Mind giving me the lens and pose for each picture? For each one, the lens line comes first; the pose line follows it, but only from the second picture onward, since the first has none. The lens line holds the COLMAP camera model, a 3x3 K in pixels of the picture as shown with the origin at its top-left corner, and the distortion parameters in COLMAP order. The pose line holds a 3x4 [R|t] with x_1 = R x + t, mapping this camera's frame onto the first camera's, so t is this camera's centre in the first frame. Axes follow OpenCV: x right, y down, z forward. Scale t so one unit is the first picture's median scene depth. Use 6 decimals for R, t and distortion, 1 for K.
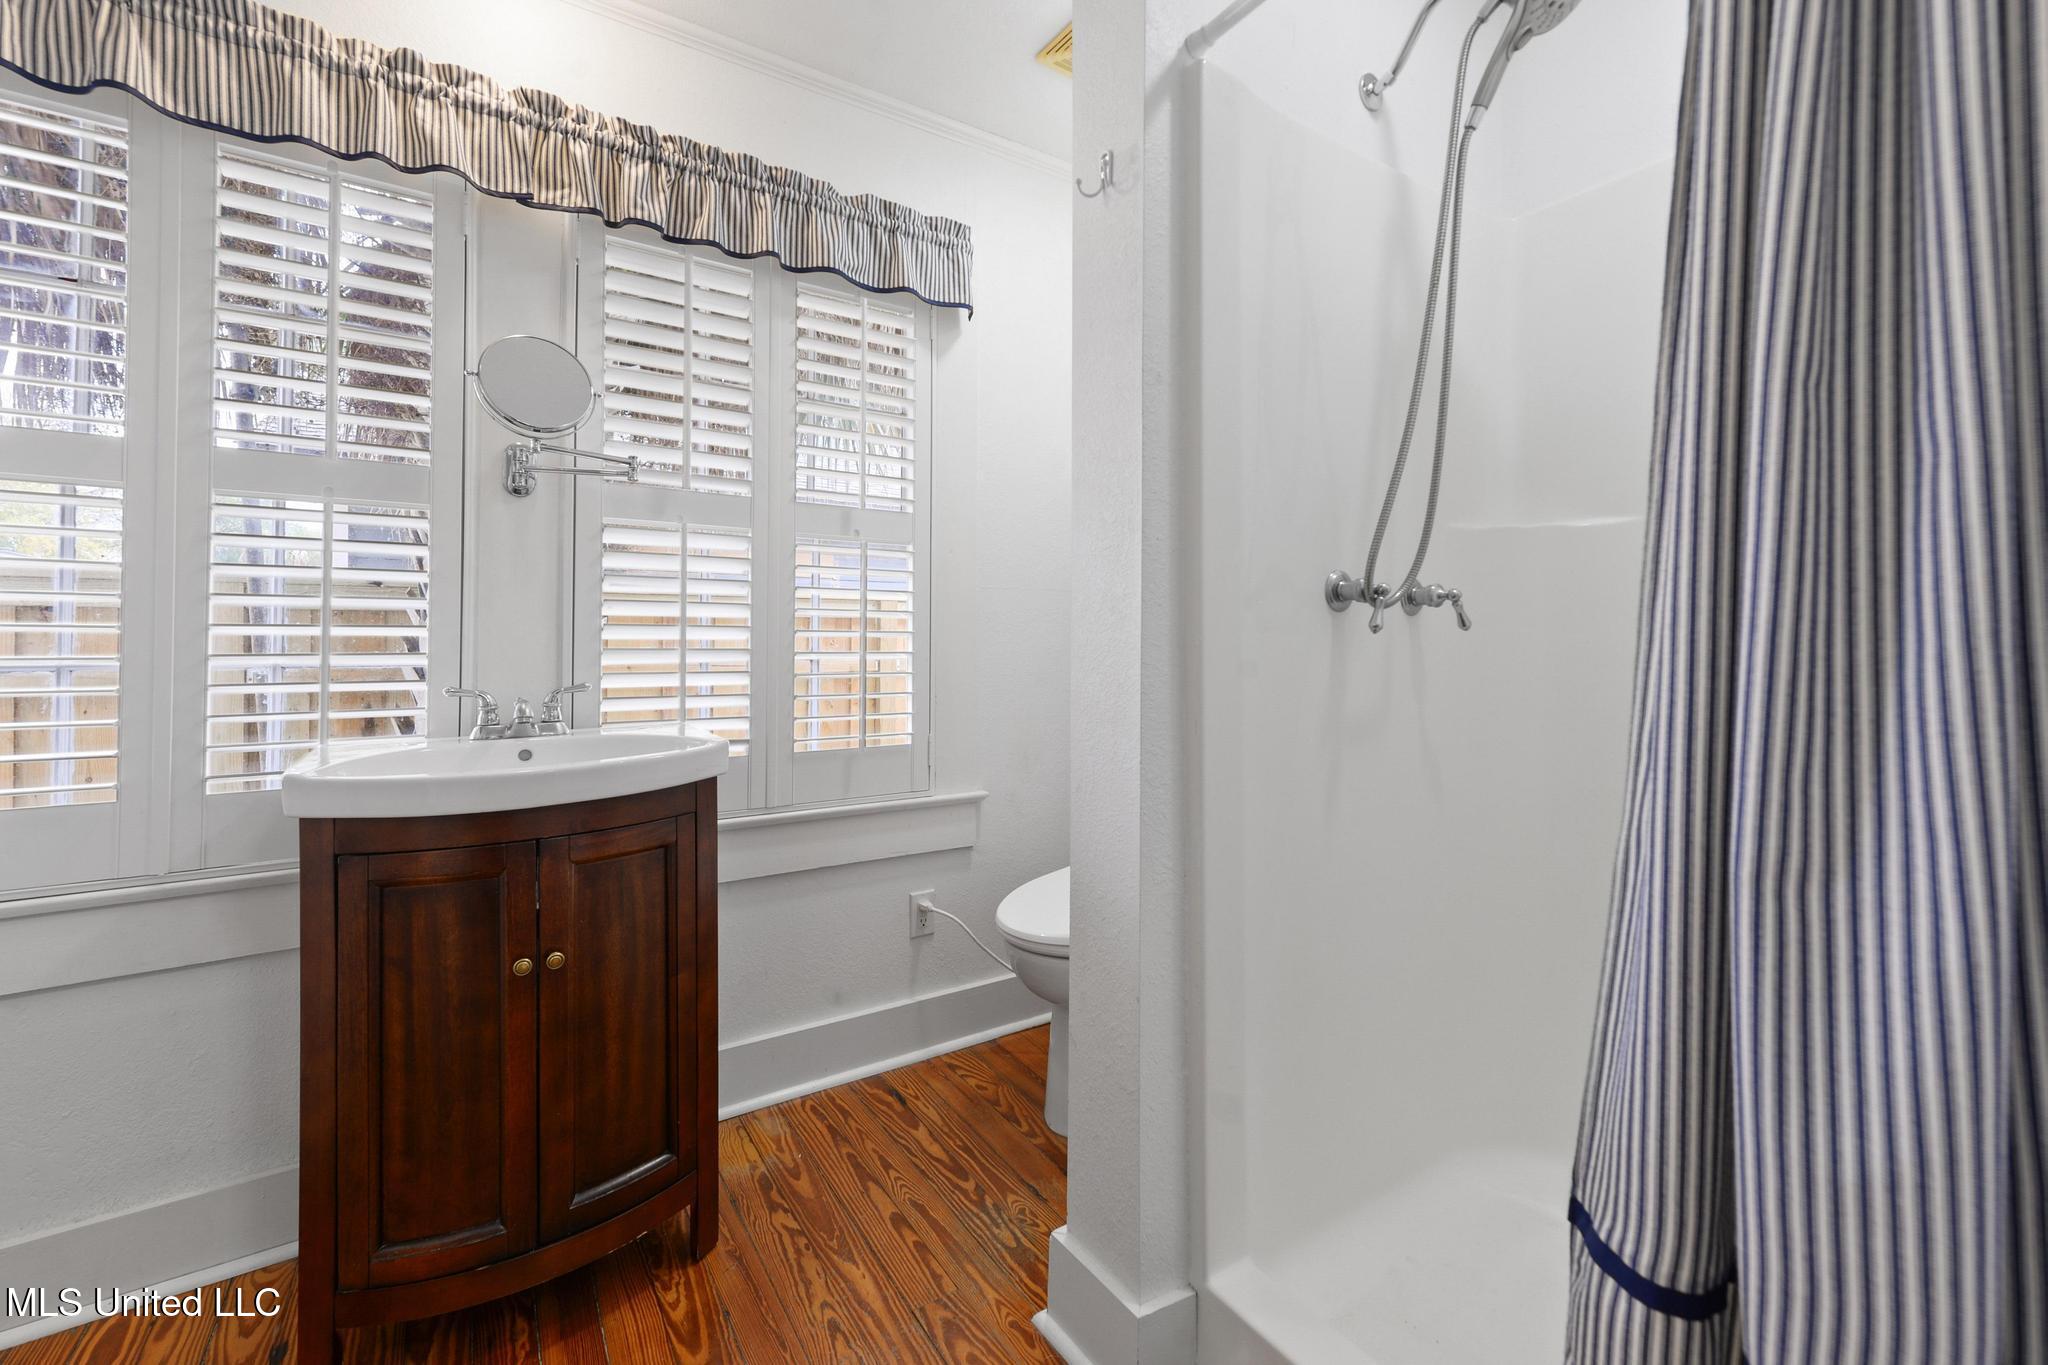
lens RADIAL K [[811.2, 0, 995.5], [0, 811.2, 626.6], [0, 0, 1]] dist [0.002600, 0.000351]
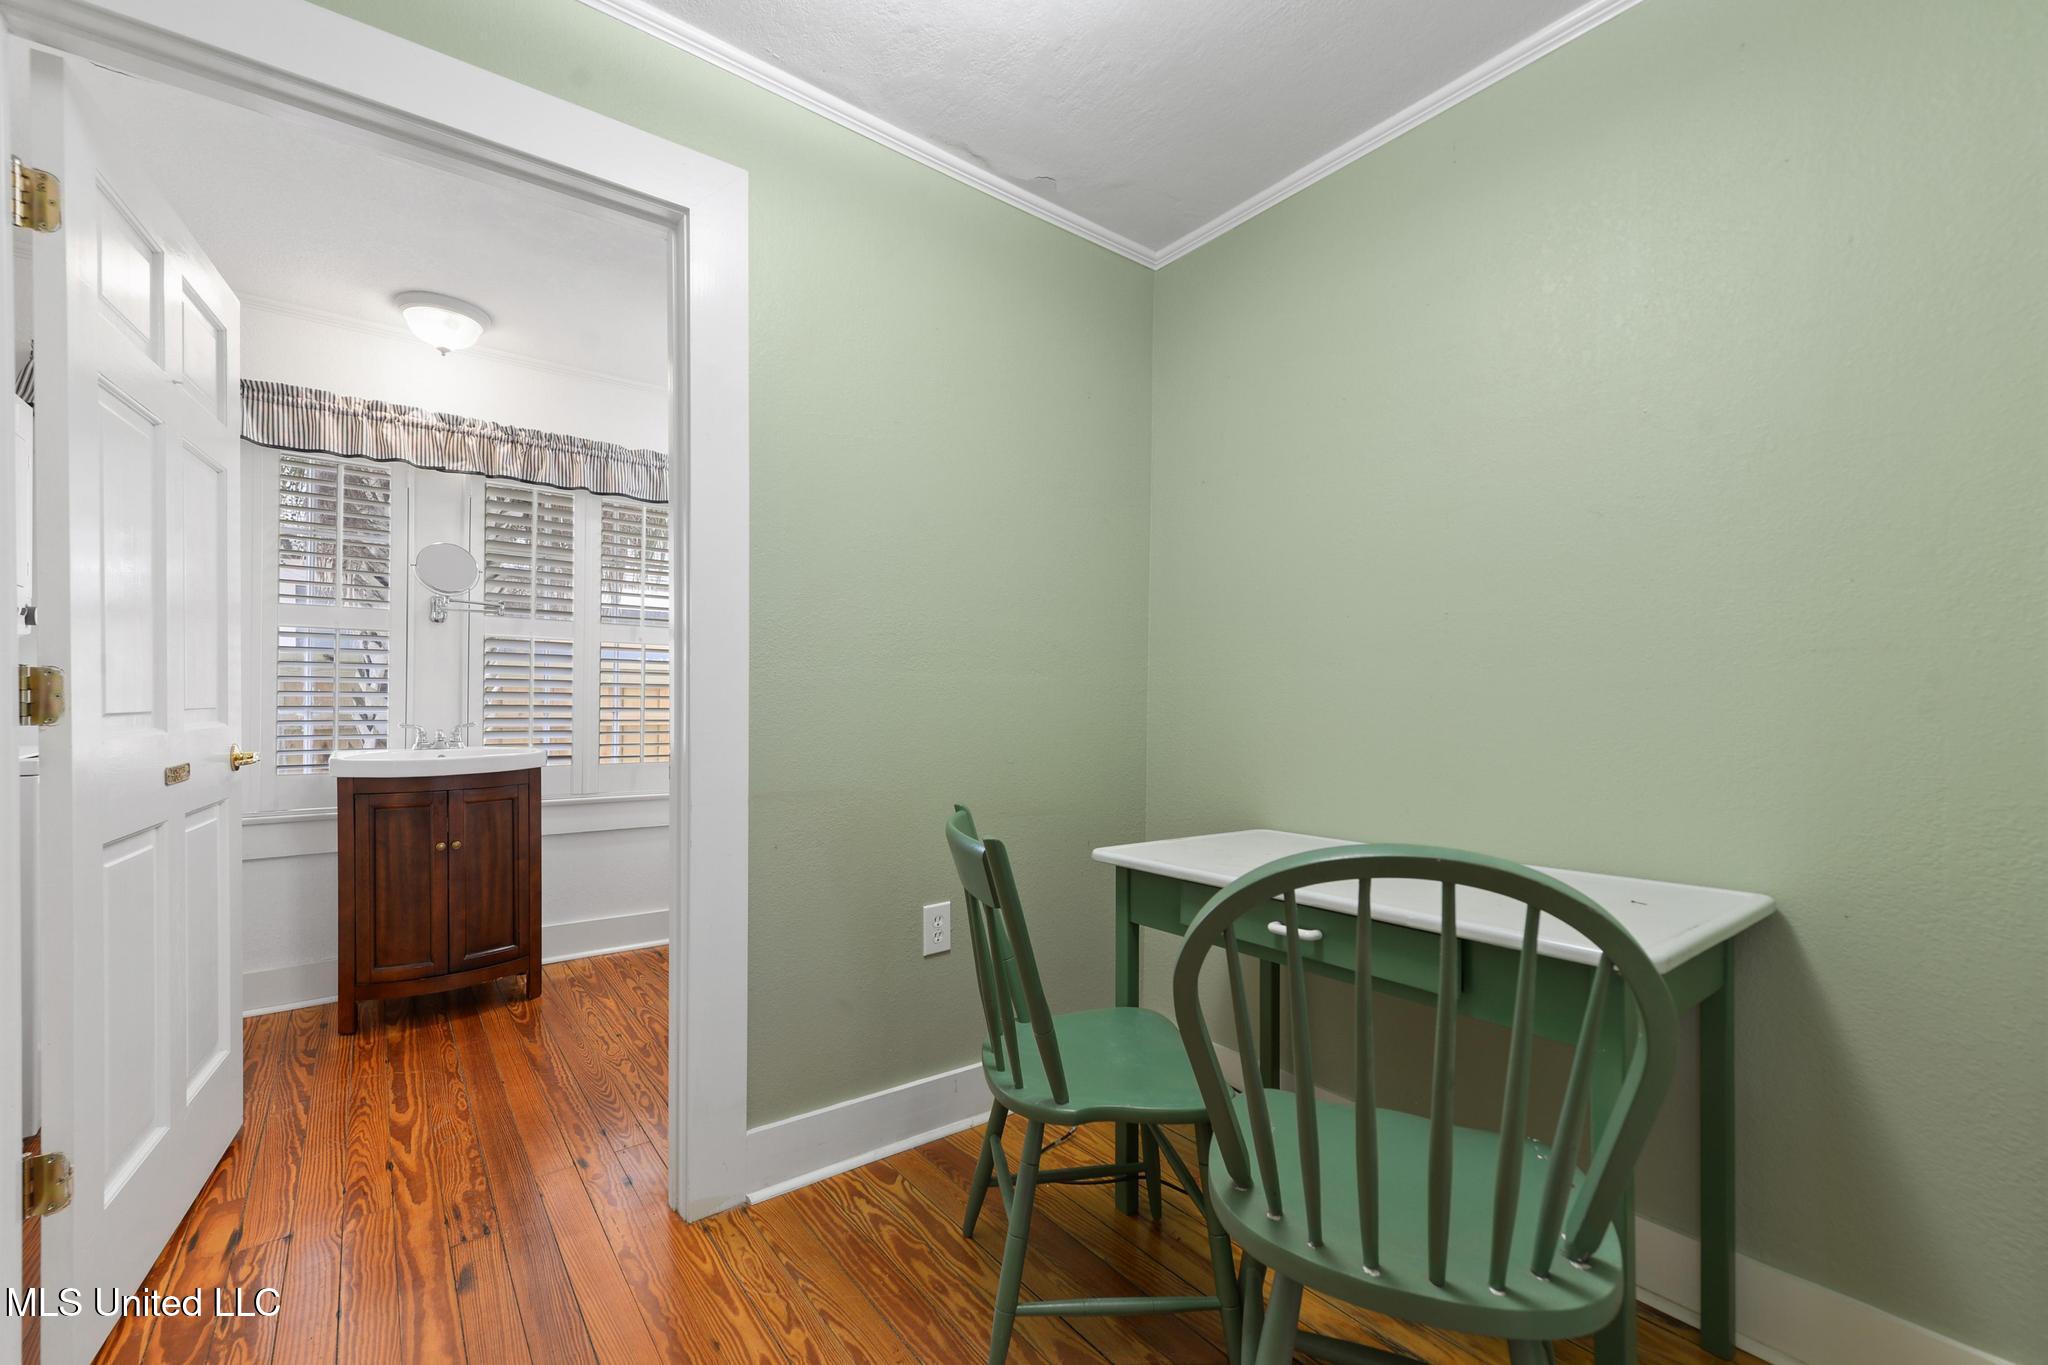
lens RADIAL K [[812.2, 0, 1000.6], [0, 812.2, 698.0], [0, 0, 1]] dist [0.002030, 0.000042]
pose [[0.996685, 0.003911, 0.081268, 0.628475], [-0.004659, 0.999948, 0.009017, -0.012842], [-0.081228, -0.009366, 0.996651, -1.103856]]
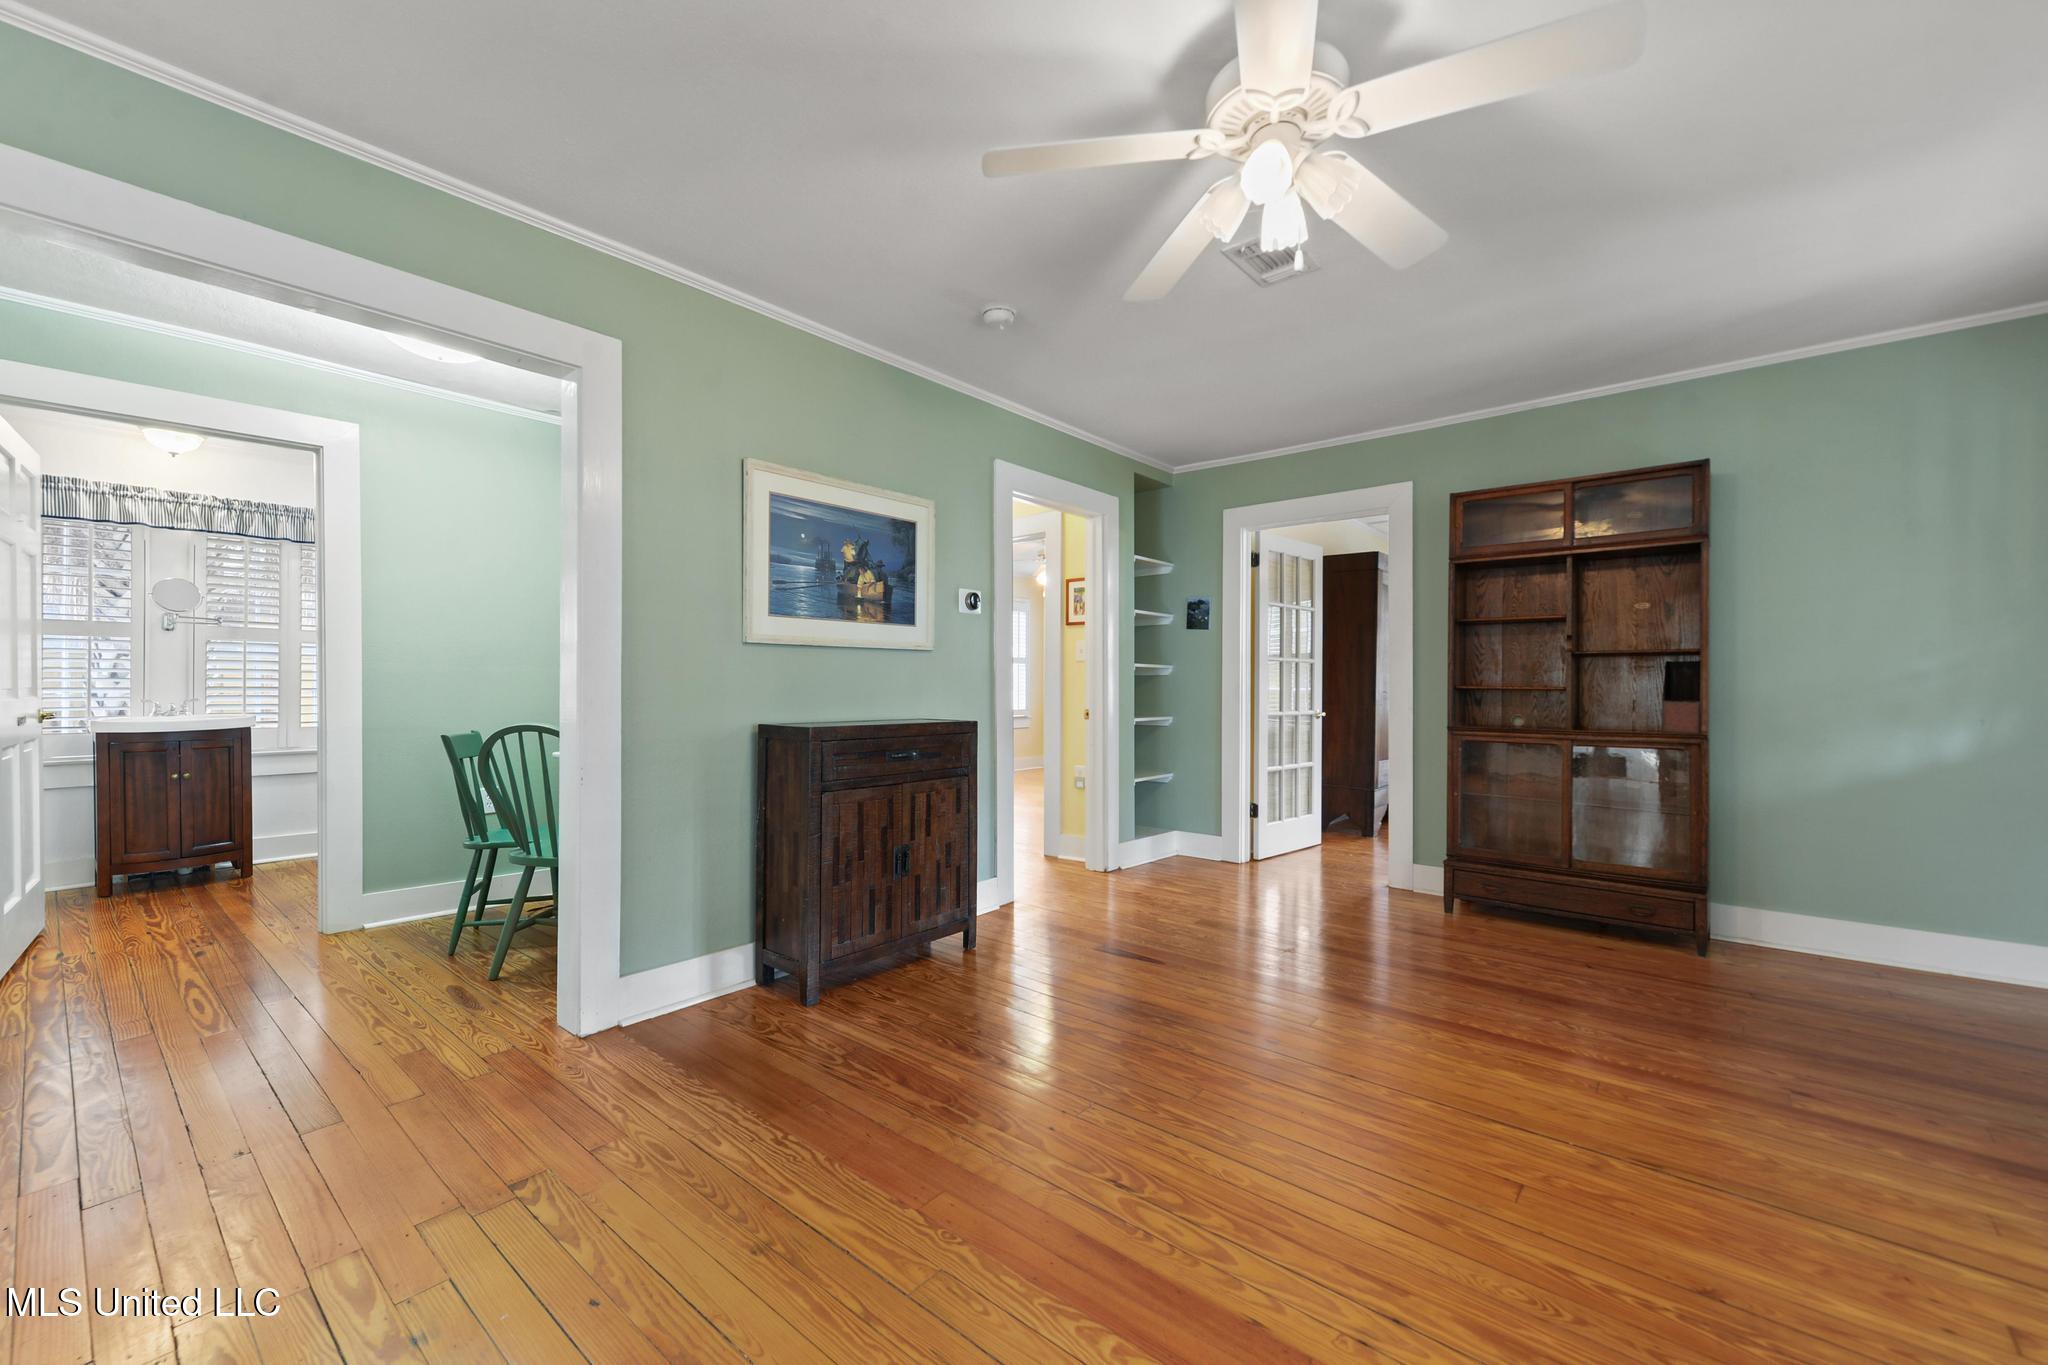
lens RADIAL K [[814.6, 0, 1008.0], [0, 814.6, 679.2], [0, 0, 1]] dist [0.001175, 0.000201]
pose [[0.957808, -0.002600, 0.287396, 1.519022], [0.000418, 0.999971, 0.007654, -0.021466], [-0.287407, -0.007211, 0.957781, -2.790579]]
